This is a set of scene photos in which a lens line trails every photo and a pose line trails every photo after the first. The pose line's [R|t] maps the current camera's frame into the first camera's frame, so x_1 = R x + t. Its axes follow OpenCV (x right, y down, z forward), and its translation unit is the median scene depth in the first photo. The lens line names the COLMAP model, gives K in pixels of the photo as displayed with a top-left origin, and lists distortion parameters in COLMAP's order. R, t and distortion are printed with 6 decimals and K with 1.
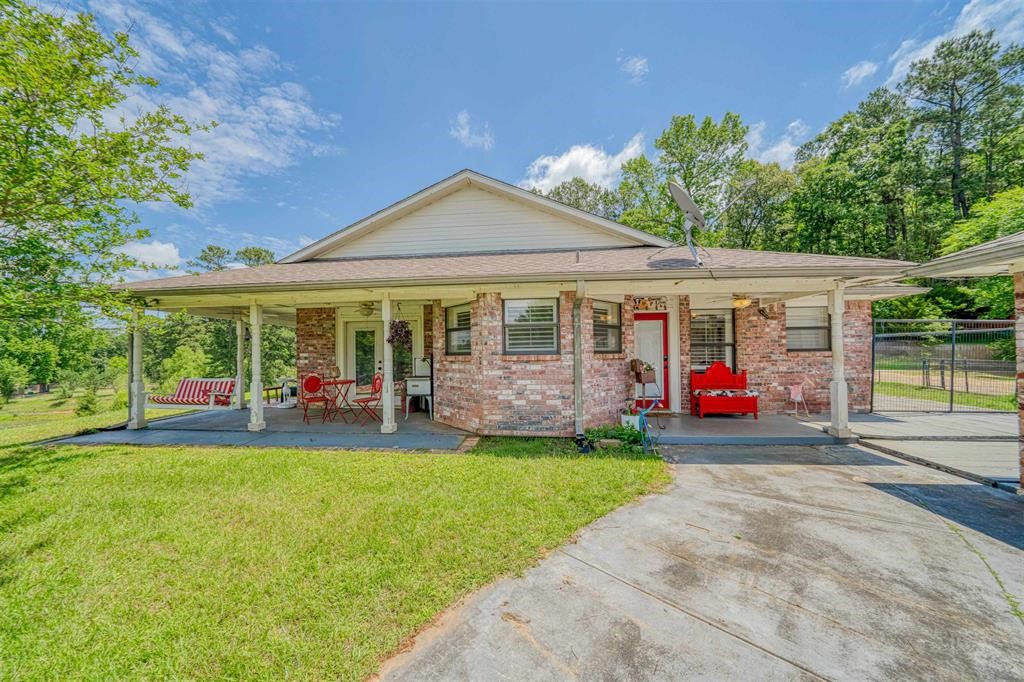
lens RADIAL K [[363.3, 0, 492.7], [0, 363.3, 342.3], [0, 0, 1]] dist [-0.000724, 0.000091]
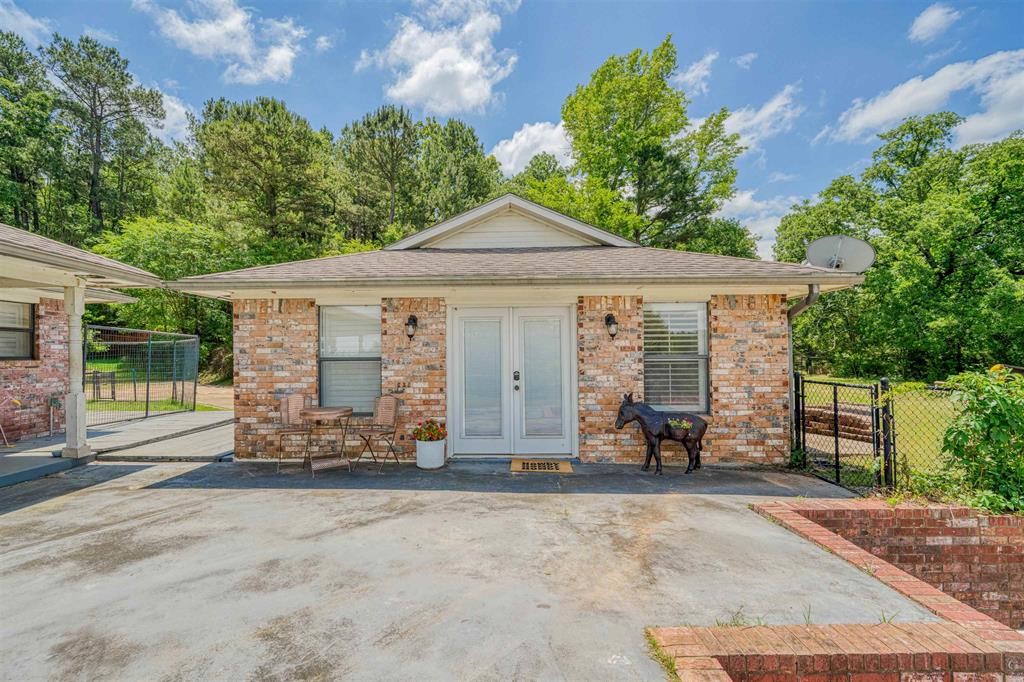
lens RADIAL K [[451.6, 0, 512.0], [0, 451.6, 341.0], [0, 0, 1]] dist [0.000590, 0.000118]
pose [[-0.097960, 0.045059, 0.994170, -0.200568], [-0.015726, 0.998780, -0.046818, 0.016144], [-0.995066, -0.020221, -0.097132, 0.075098]]
